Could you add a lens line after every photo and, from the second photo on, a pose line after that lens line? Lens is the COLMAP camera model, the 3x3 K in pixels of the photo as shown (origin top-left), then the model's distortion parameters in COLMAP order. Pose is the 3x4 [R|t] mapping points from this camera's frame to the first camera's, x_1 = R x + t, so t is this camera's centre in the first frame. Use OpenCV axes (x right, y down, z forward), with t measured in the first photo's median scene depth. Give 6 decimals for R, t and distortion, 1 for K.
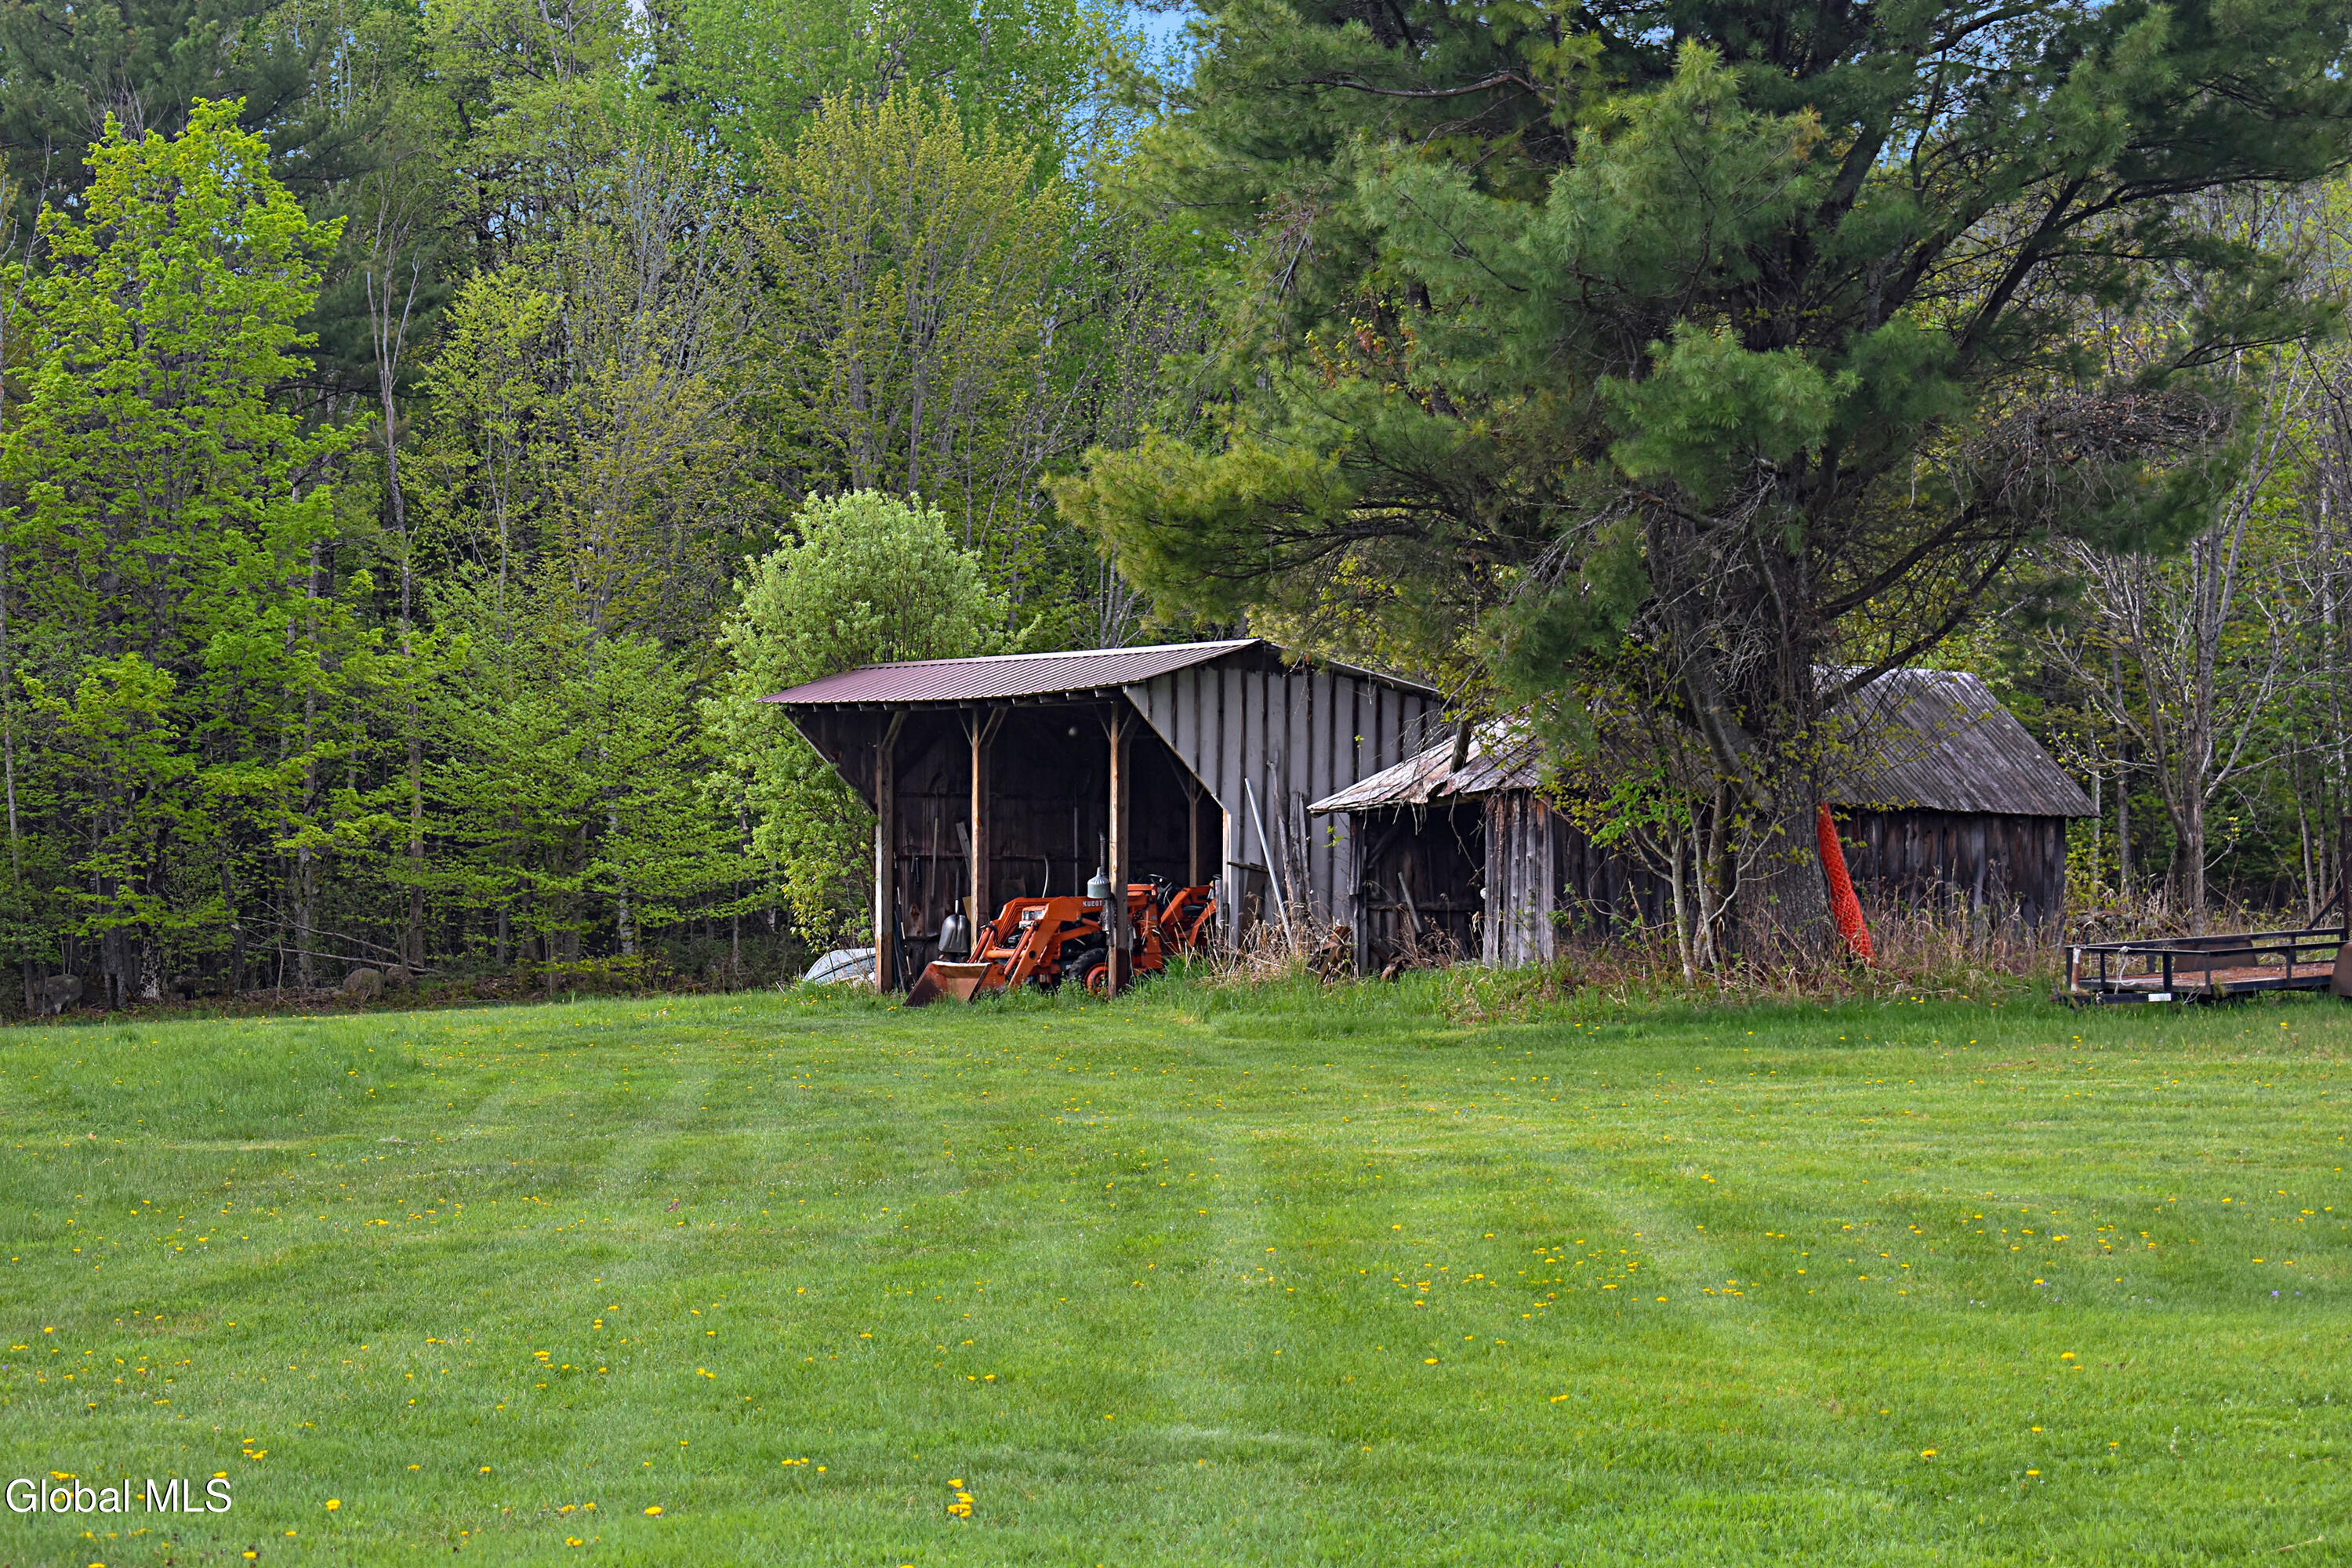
lens RADIAL K [[5557.9, 0, 1176.0], [0, 5557.9, 784.0], [0, 0, 1]] dist [0.015490, 0.085199]
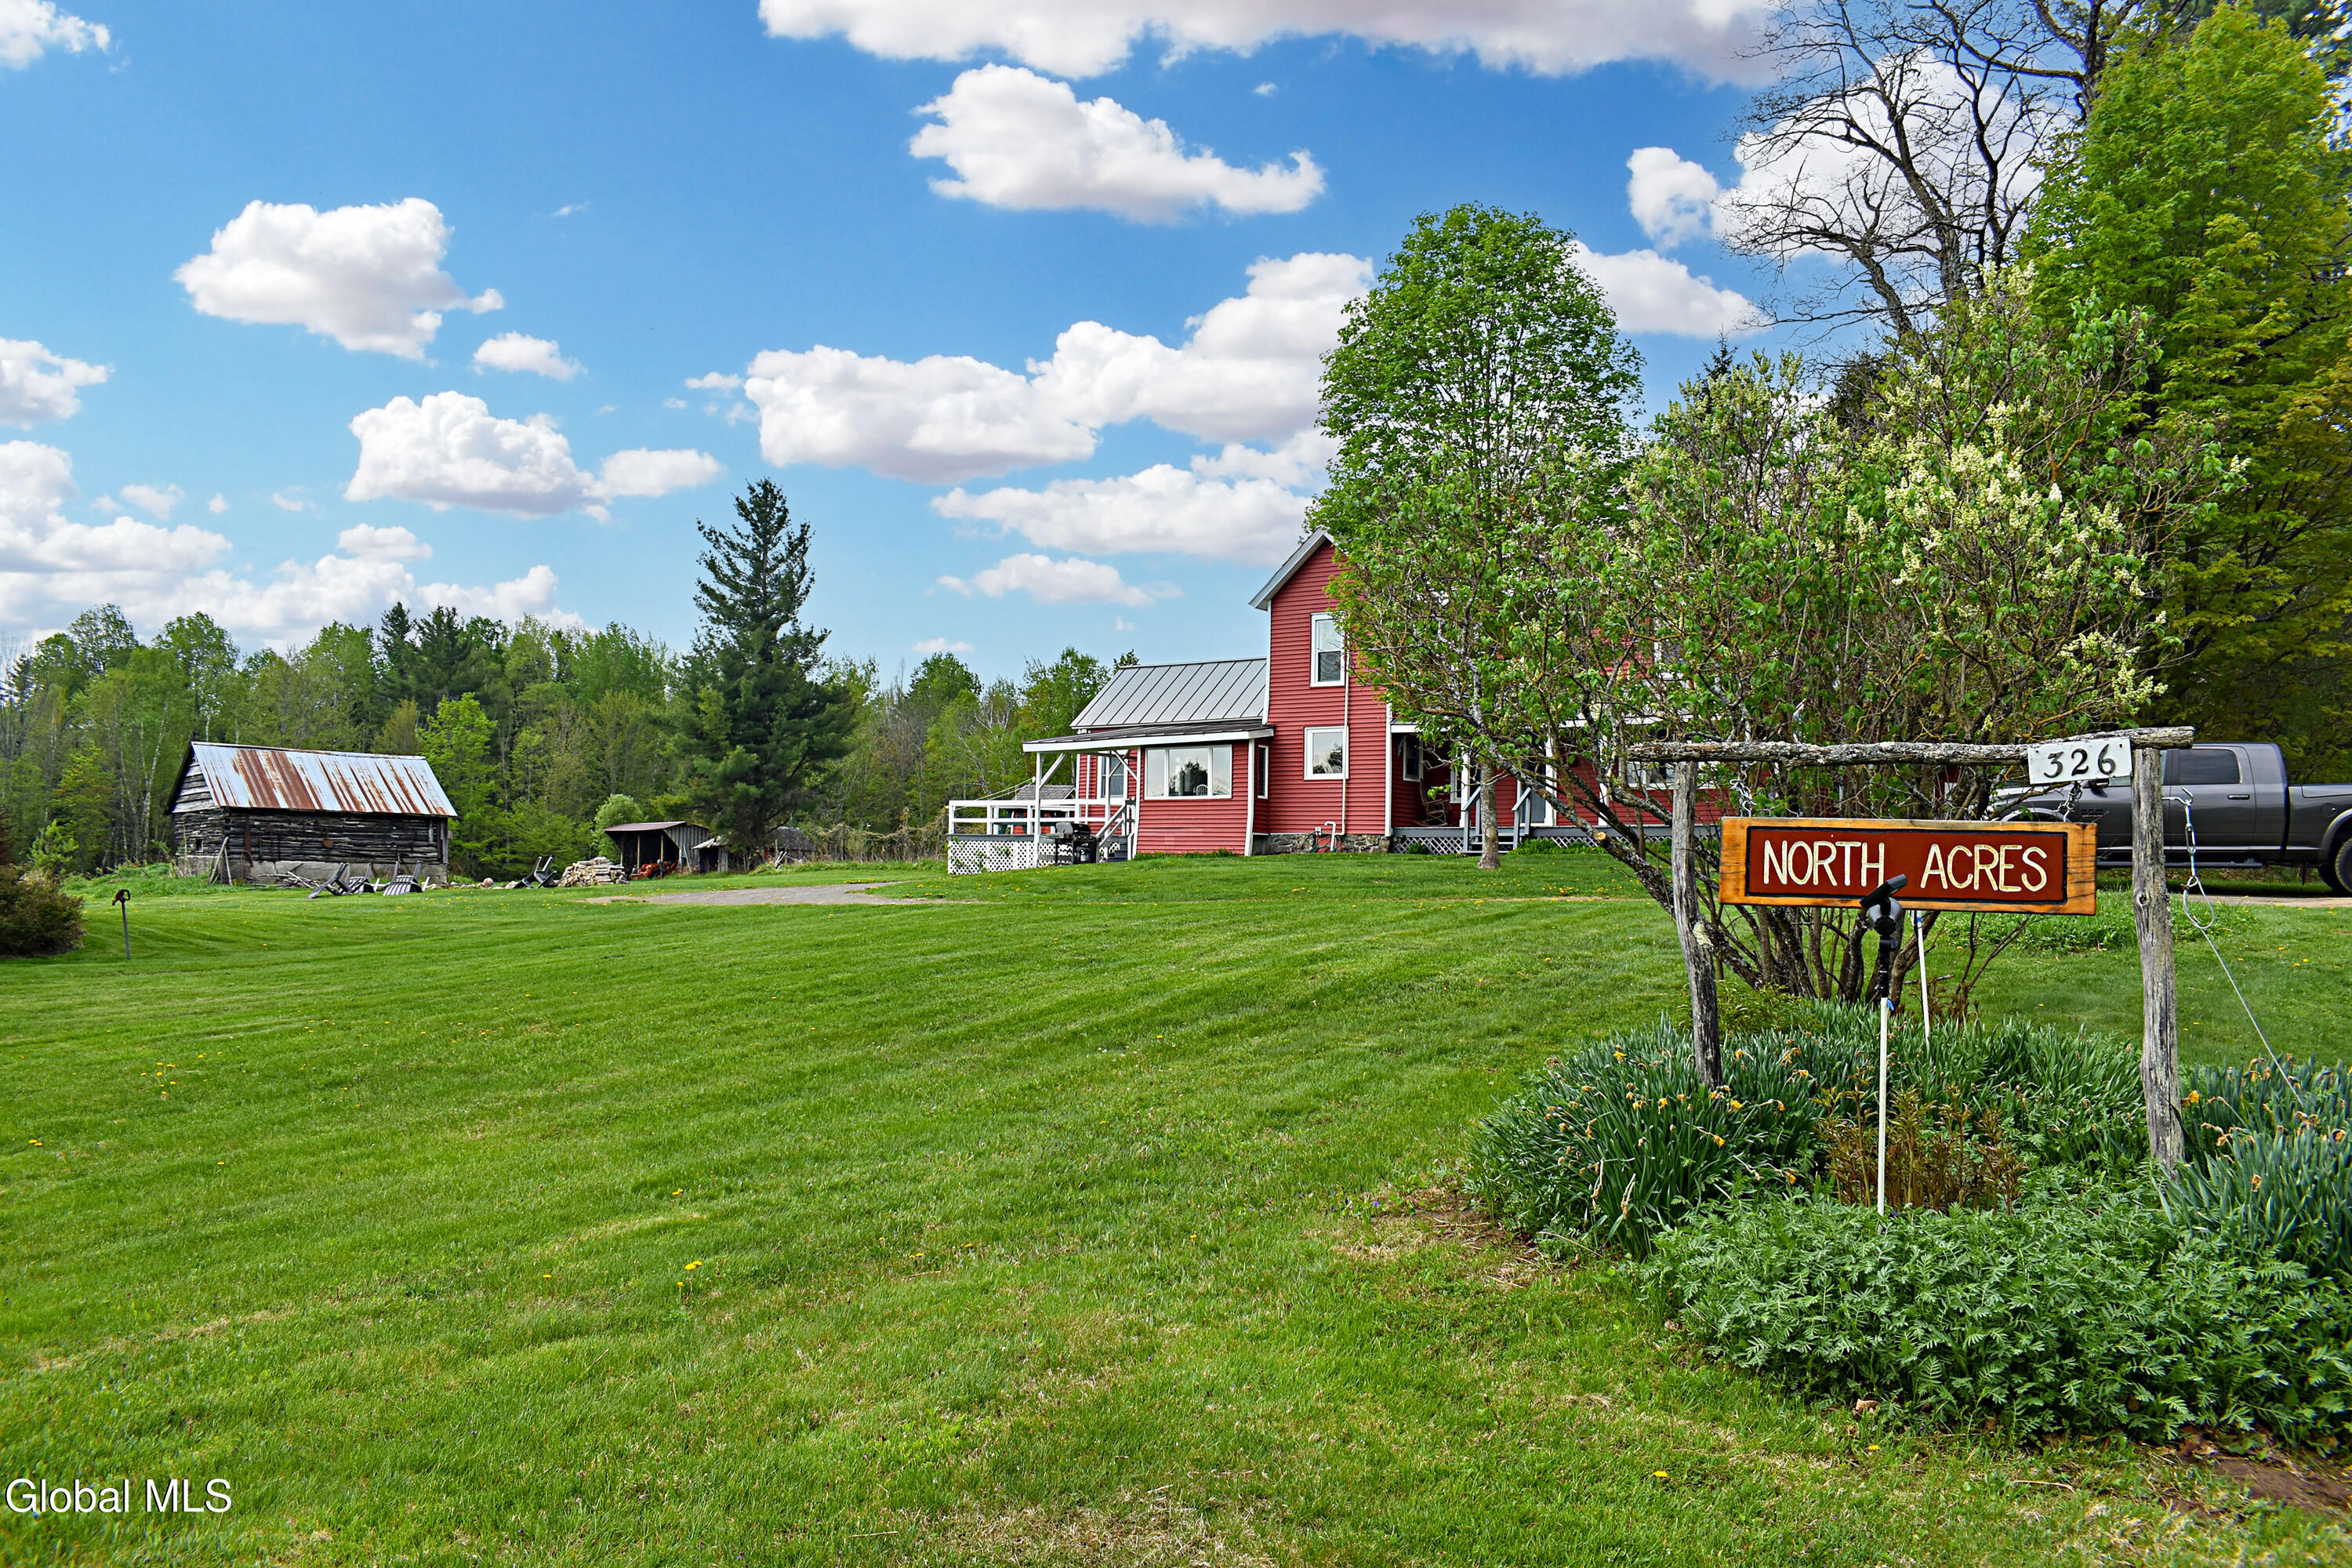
lens RADIAL K [[1822.5, 0, 1176.0], [0, 1822.5, 784.0], [0, 0, 1]] dist [-0.079645, 0.000357]
pose [[0.968320, 0.018867, 0.248998, 0.041101], [-0.008501, 0.999054, -0.042643, 0.014138], [-0.249567, 0.039176, 0.967565, -1.127633]]
